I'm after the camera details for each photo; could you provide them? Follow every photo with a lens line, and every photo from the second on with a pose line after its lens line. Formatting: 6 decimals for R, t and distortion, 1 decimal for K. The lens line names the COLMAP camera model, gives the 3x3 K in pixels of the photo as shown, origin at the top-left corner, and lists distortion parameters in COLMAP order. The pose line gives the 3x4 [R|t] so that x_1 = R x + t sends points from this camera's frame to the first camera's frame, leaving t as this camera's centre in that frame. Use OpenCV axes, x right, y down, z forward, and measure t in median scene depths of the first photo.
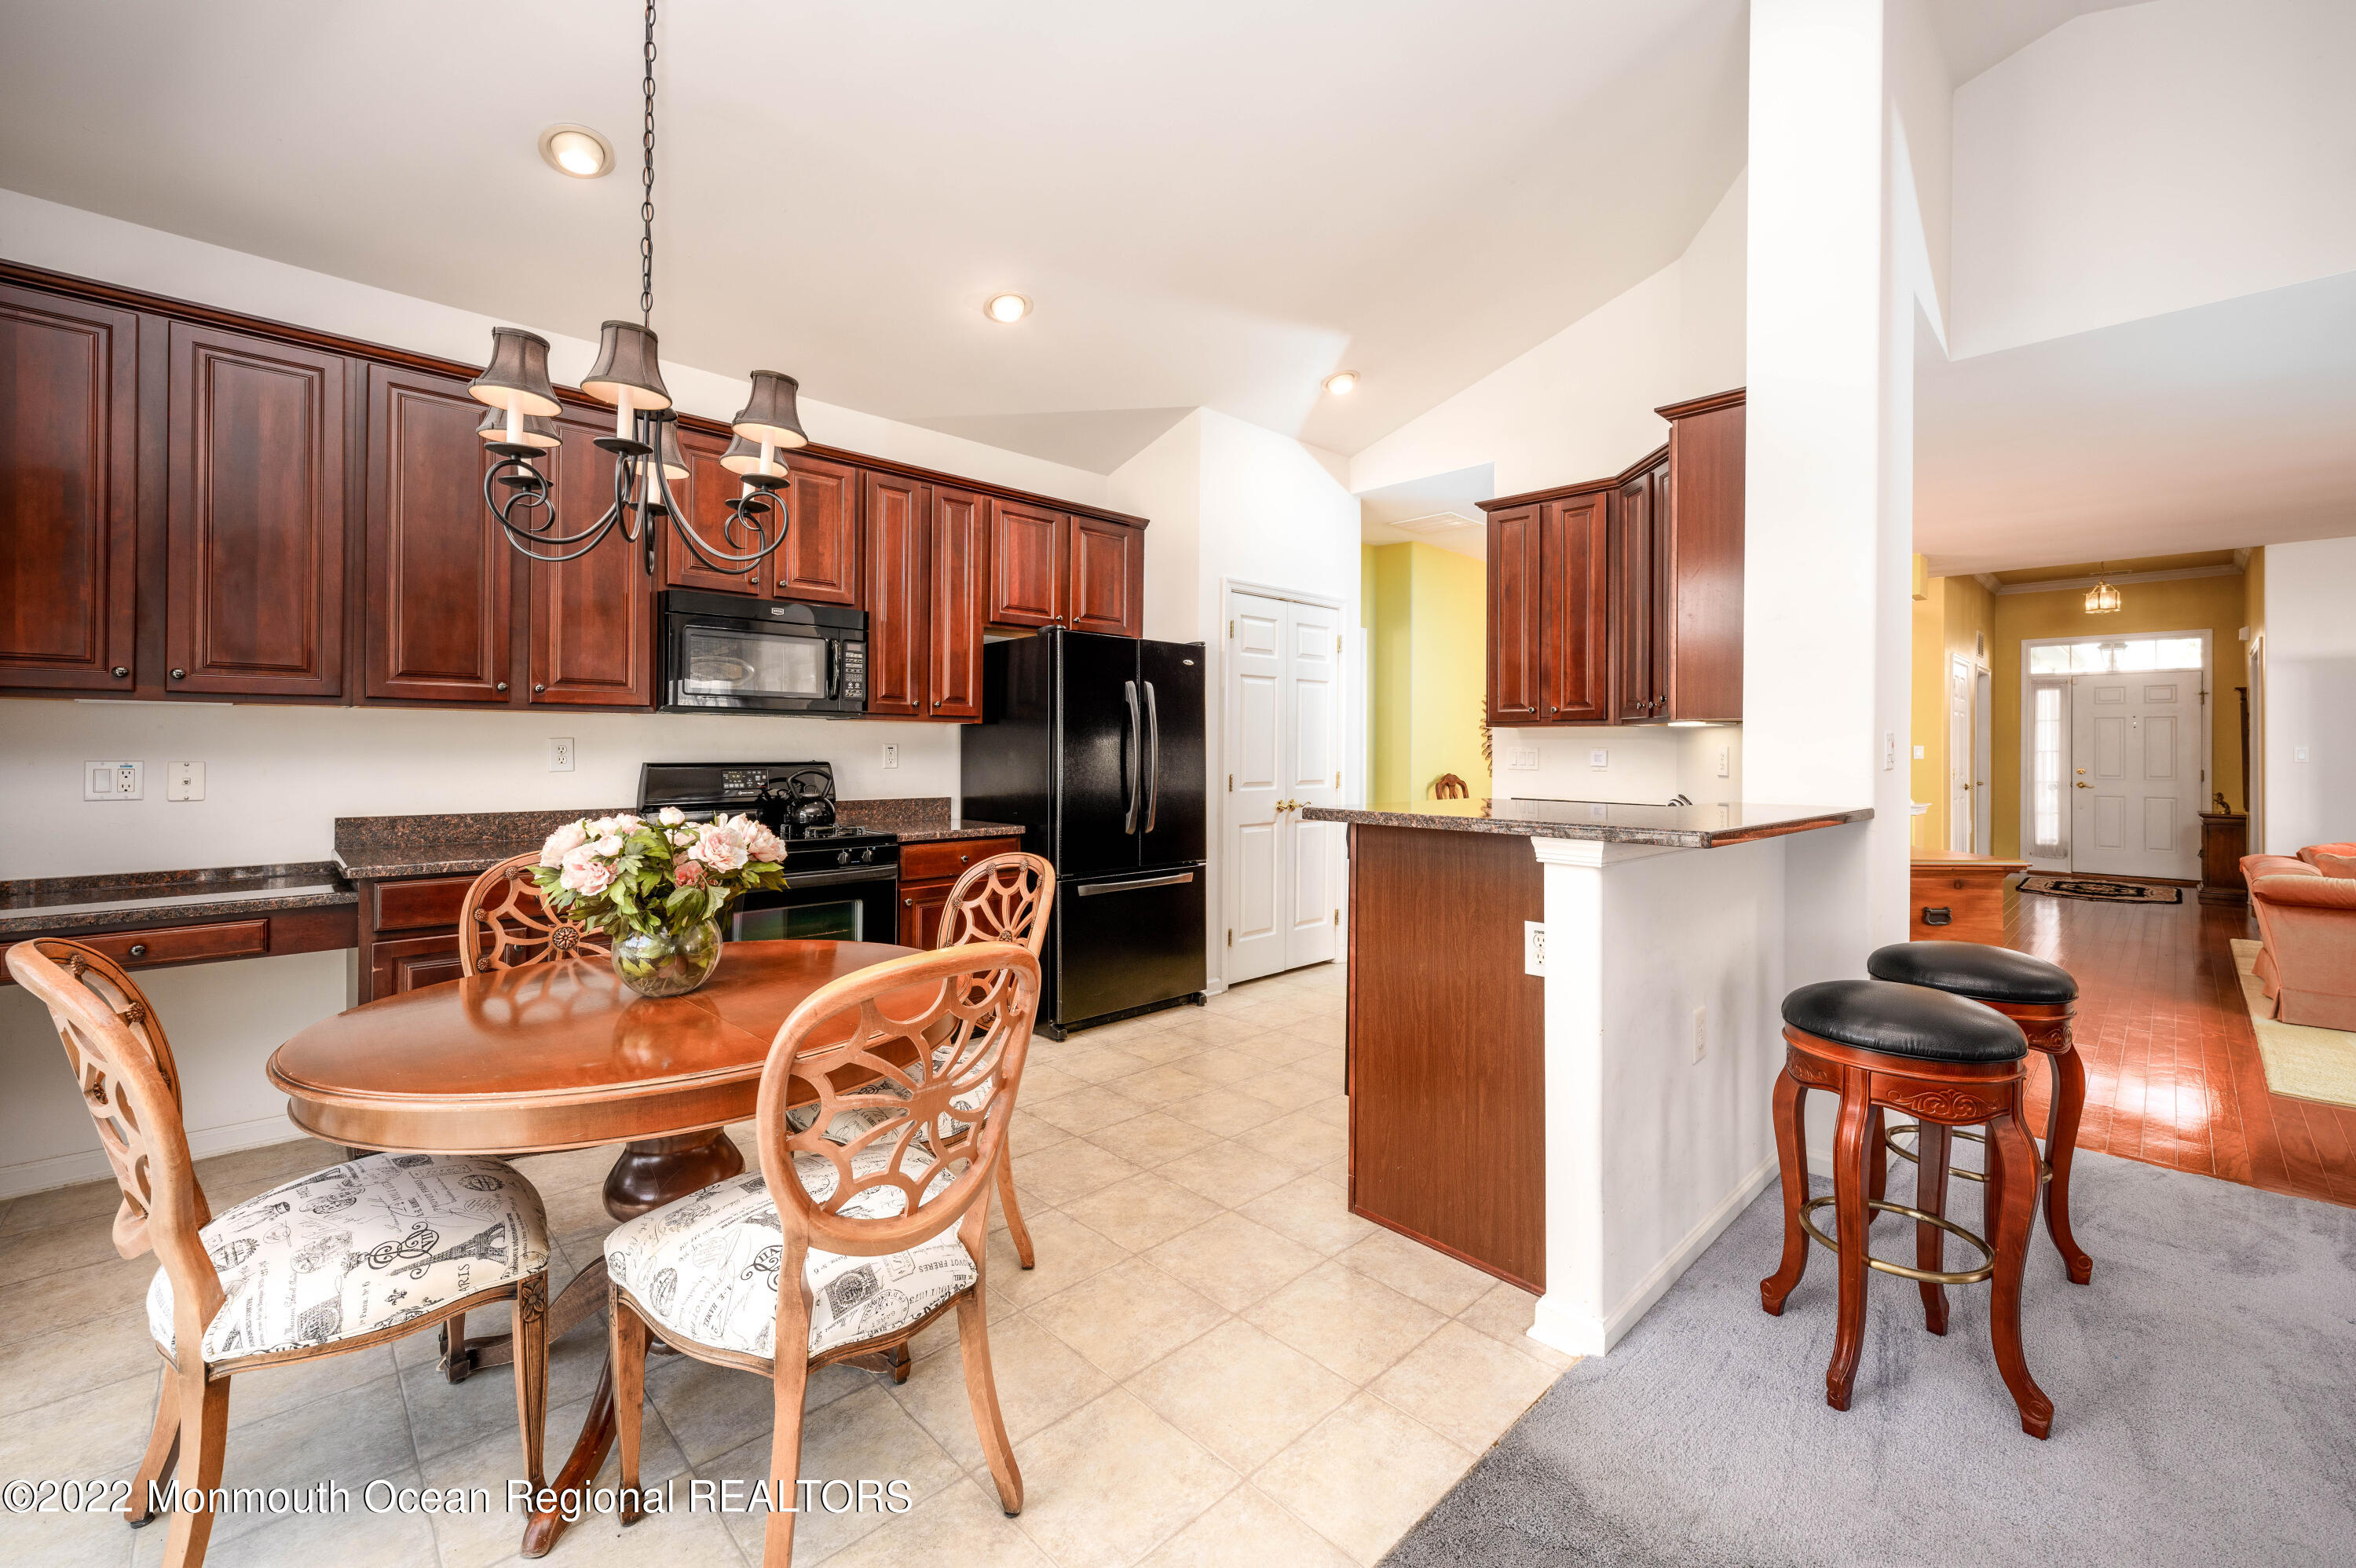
lens RADIAL K [[1003.5, 0, 1166.9], [0, 1003.5, 715.1], [0, 0, 1]] dist [-0.000826, 0.000759]
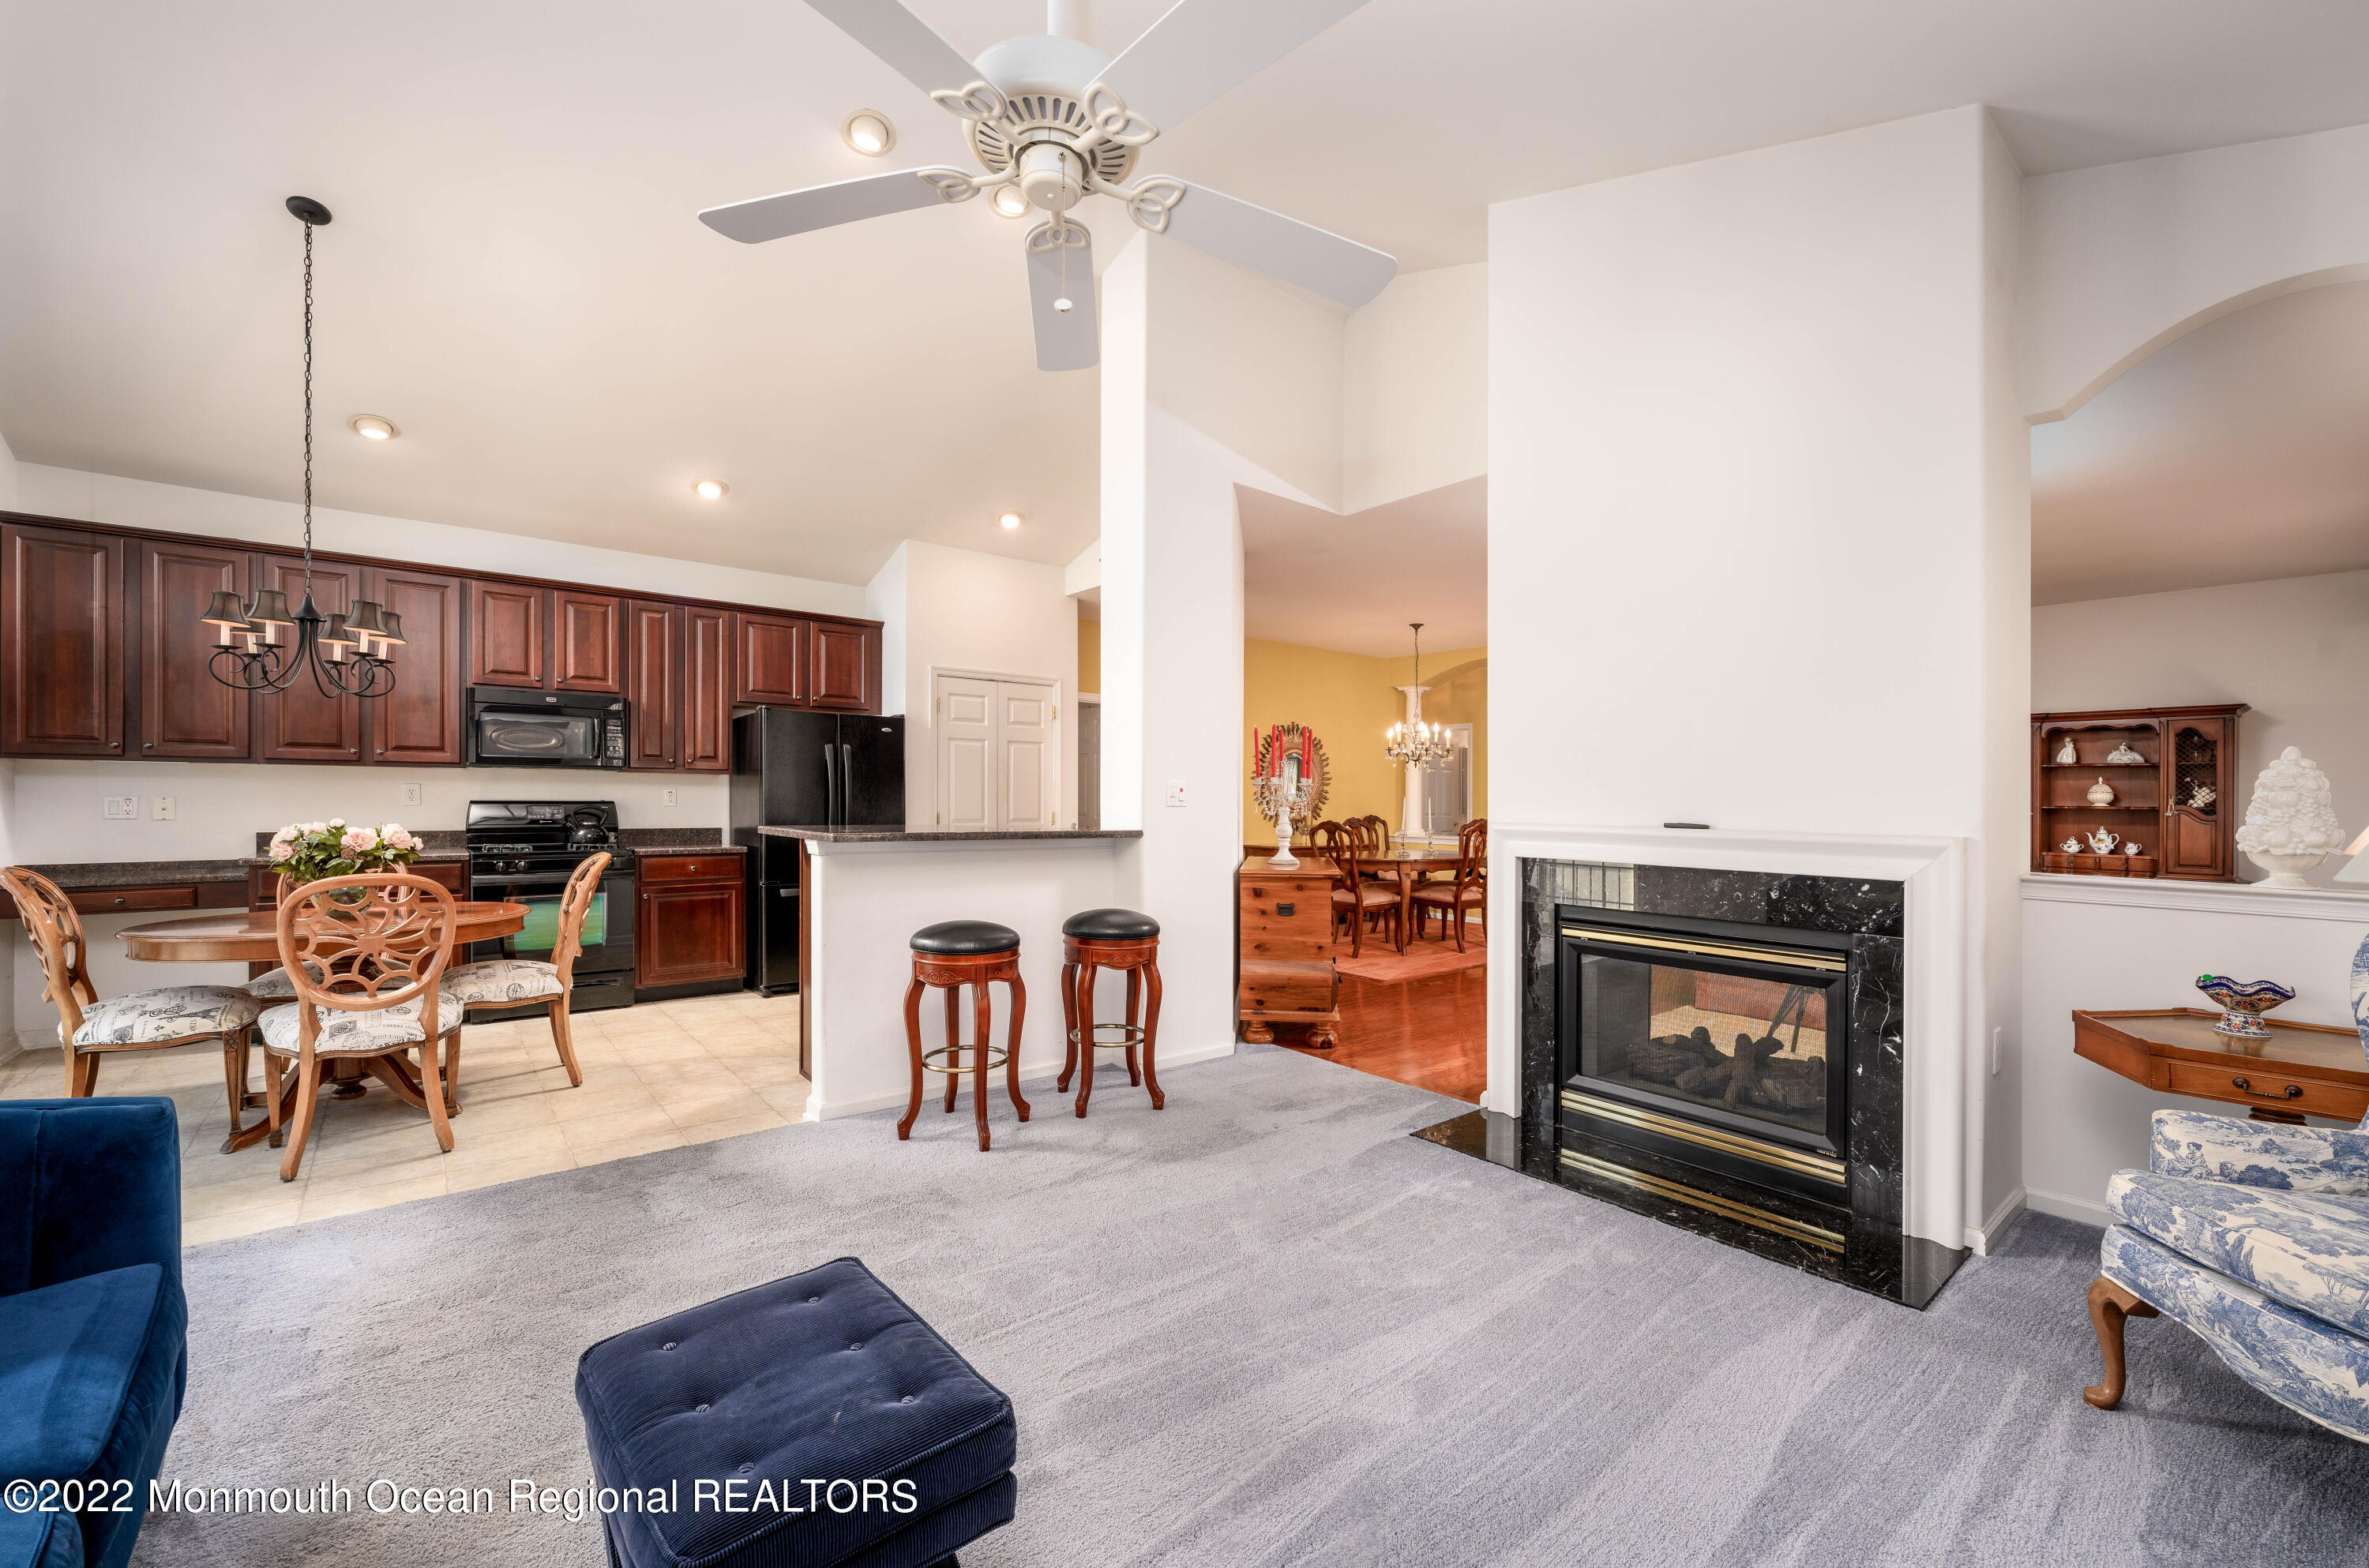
lens RADIAL K [[956.2, 0, 1113.2], [0, 956.2, 783.9], [0, 0, 1]] dist [0.001014, -0.000071]
pose [[0.995814, 0.001745, -0.091381, 0.660539], [-0.000225, 0.999861, 0.016648, -0.002370], [0.091397, -0.016558, 0.995677, -0.395832]]
